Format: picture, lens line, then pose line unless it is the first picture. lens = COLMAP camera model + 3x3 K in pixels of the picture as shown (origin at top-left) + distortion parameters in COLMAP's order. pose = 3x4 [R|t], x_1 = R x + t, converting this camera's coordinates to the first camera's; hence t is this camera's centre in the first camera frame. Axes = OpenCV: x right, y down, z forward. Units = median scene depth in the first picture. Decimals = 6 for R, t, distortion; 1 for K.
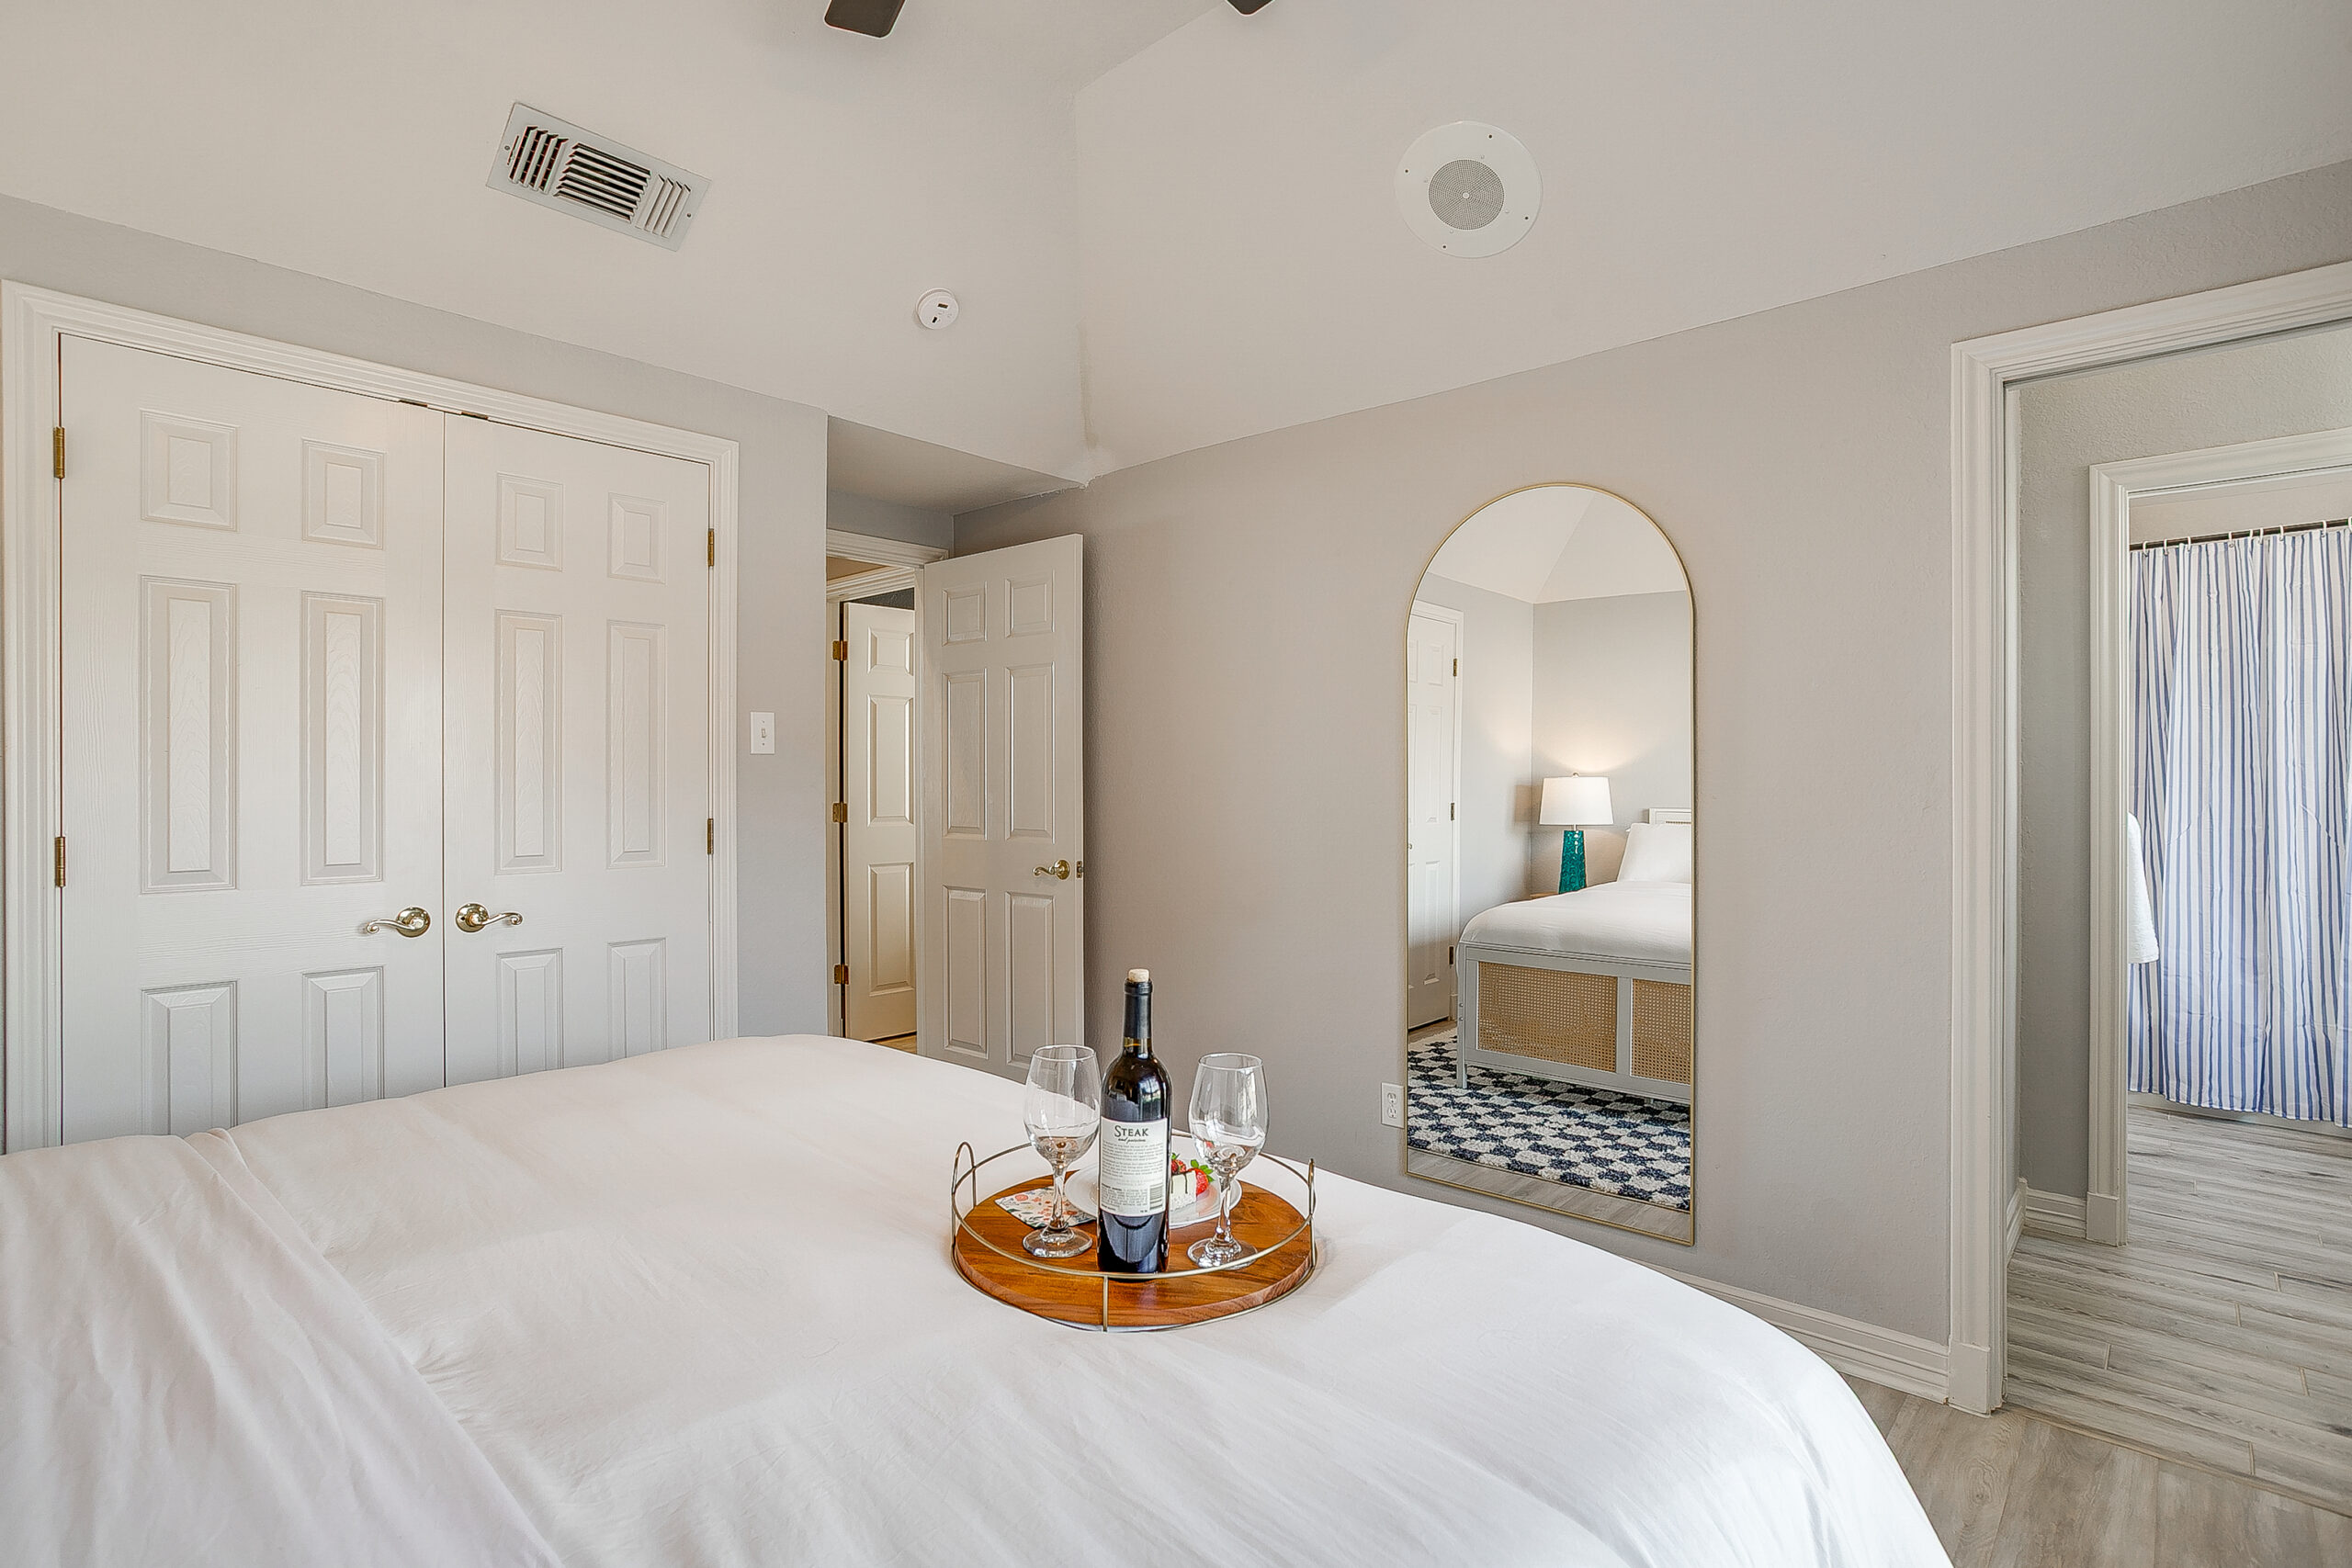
lens RADIAL K [[1113.2, 0, 1151.6], [0, 1113.2, 788.6], [0, 0, 1]] dist [-0.014044, 0.003071]
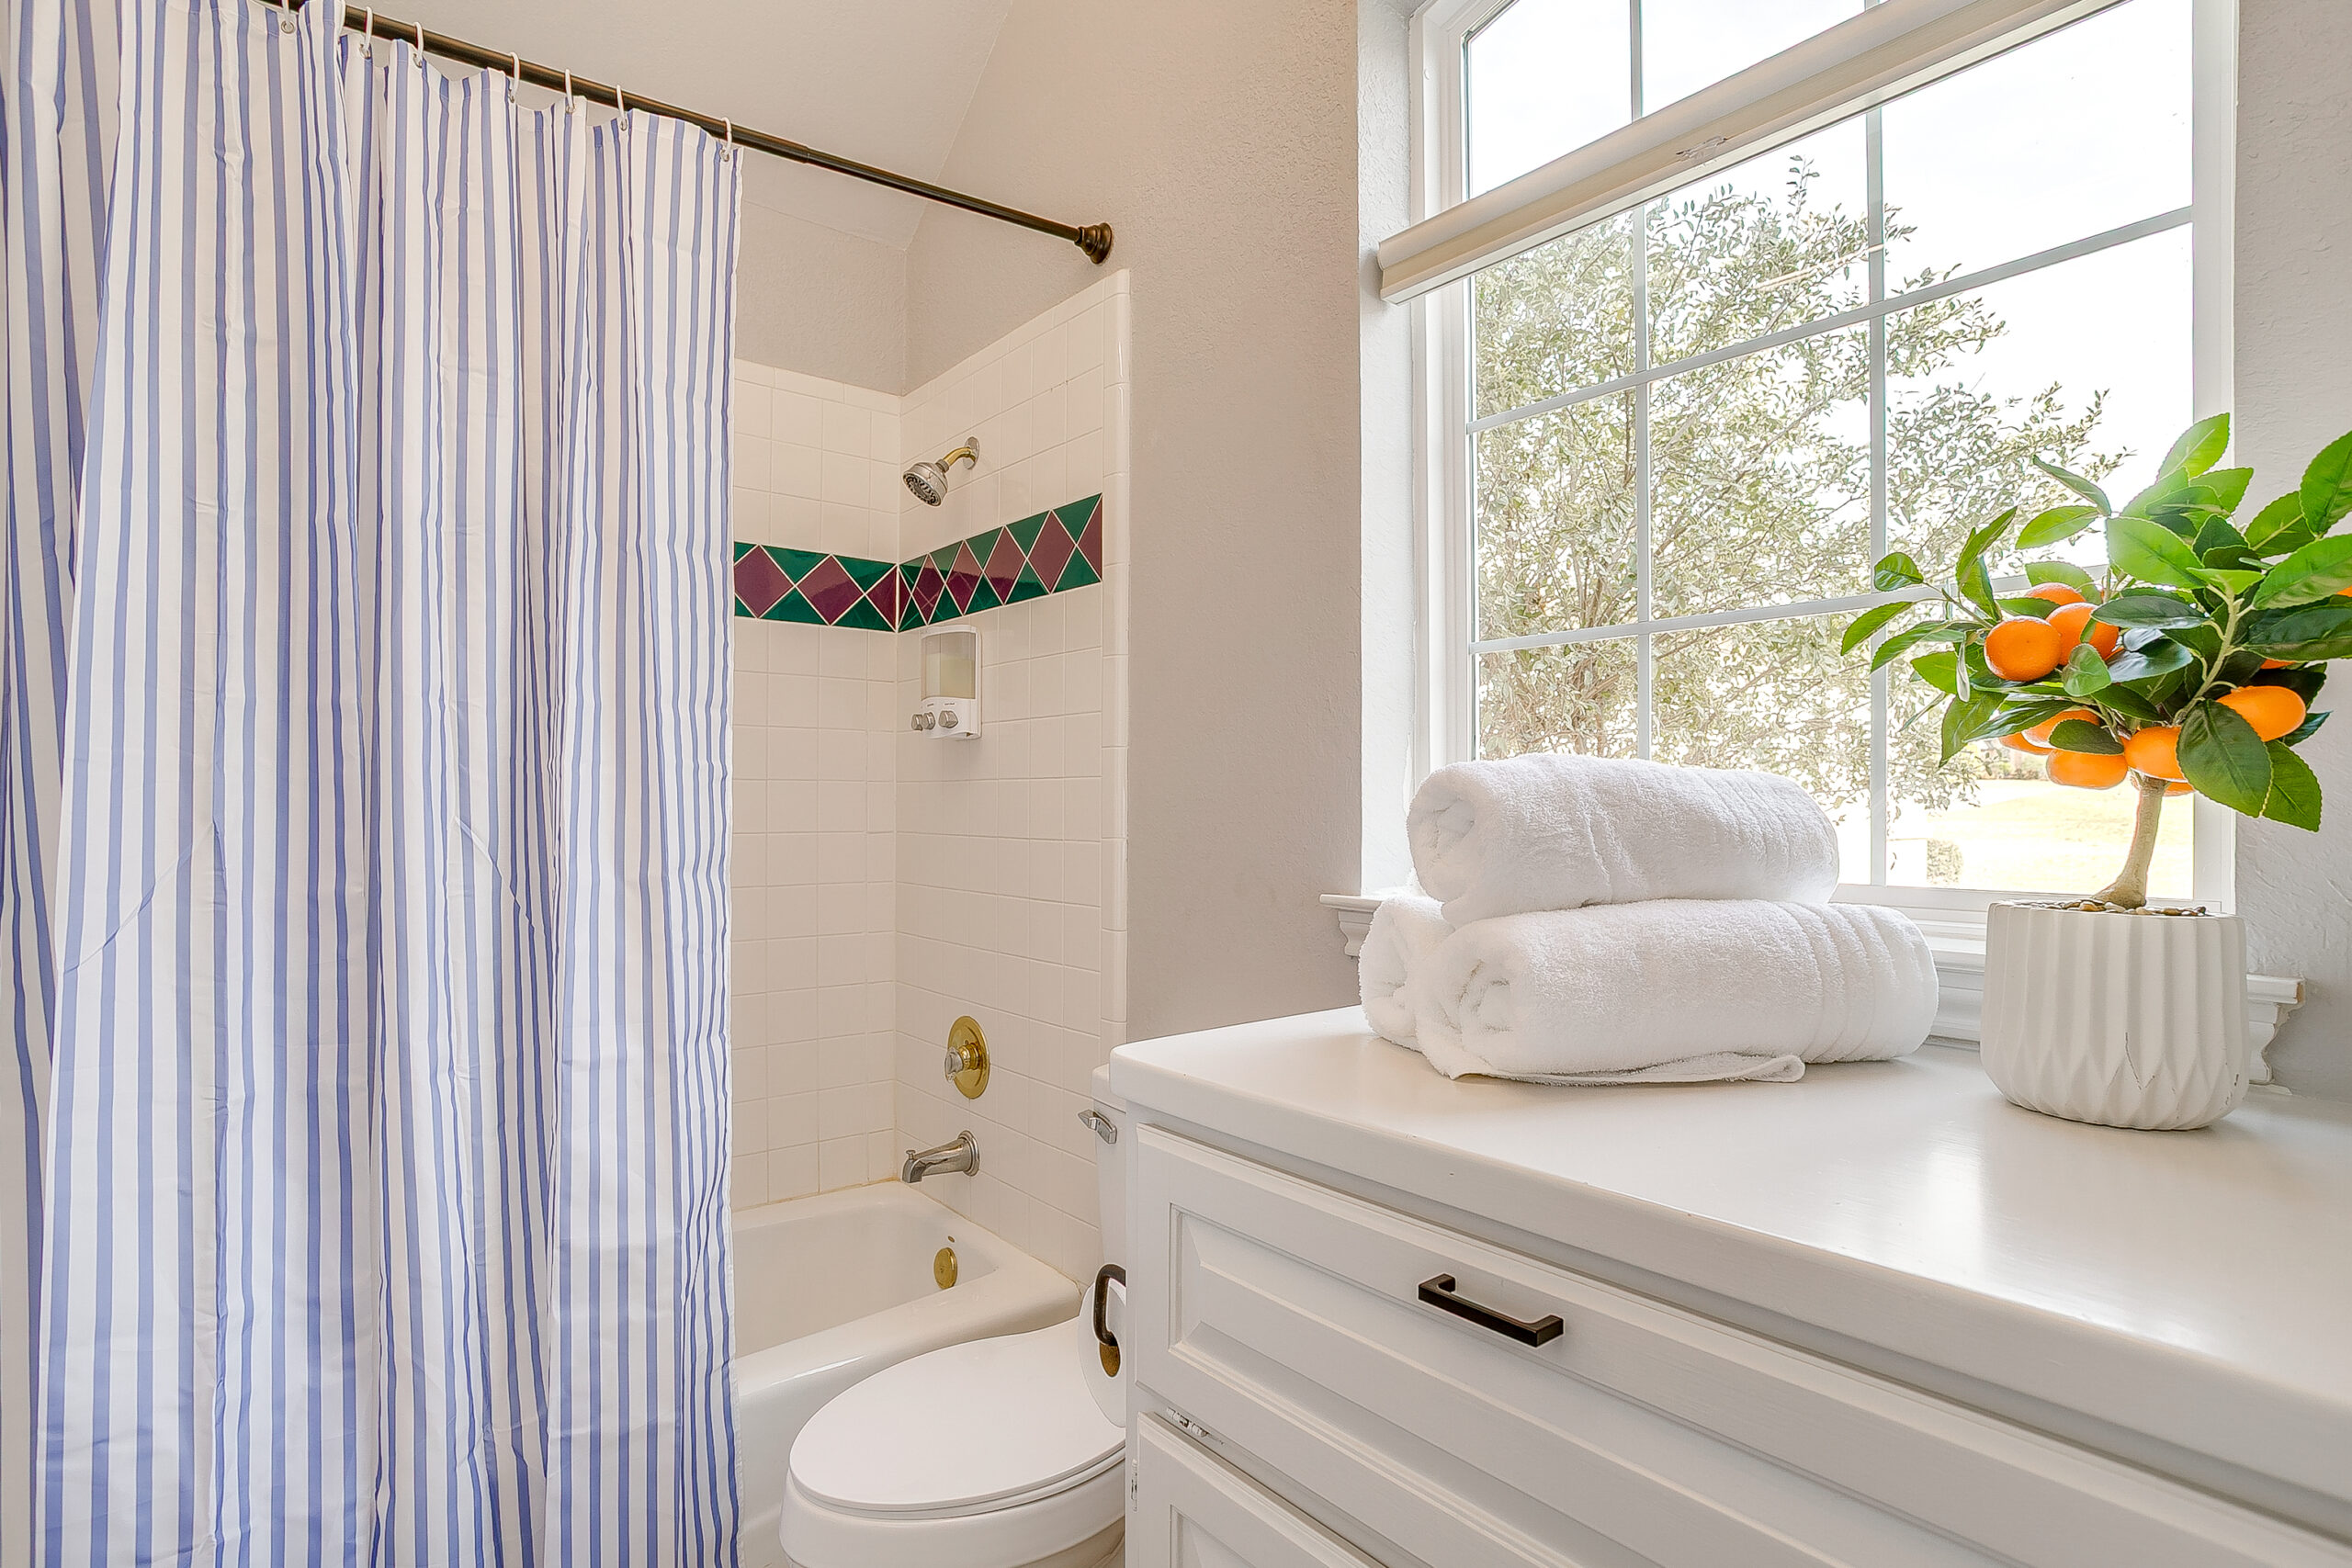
lens RADIAL K [[1113.2, 0, 1154.5], [0, 1113.2, 802.3], [0, 0, 1]] dist [-0.014044, 0.003071]
pose [[0.135877, 0.004125, 0.990717, 0.708364], [0.000541, 0.999991, -0.004237, 0.010248], [-0.990726, 0.001112, 0.135873, 0.716262]]
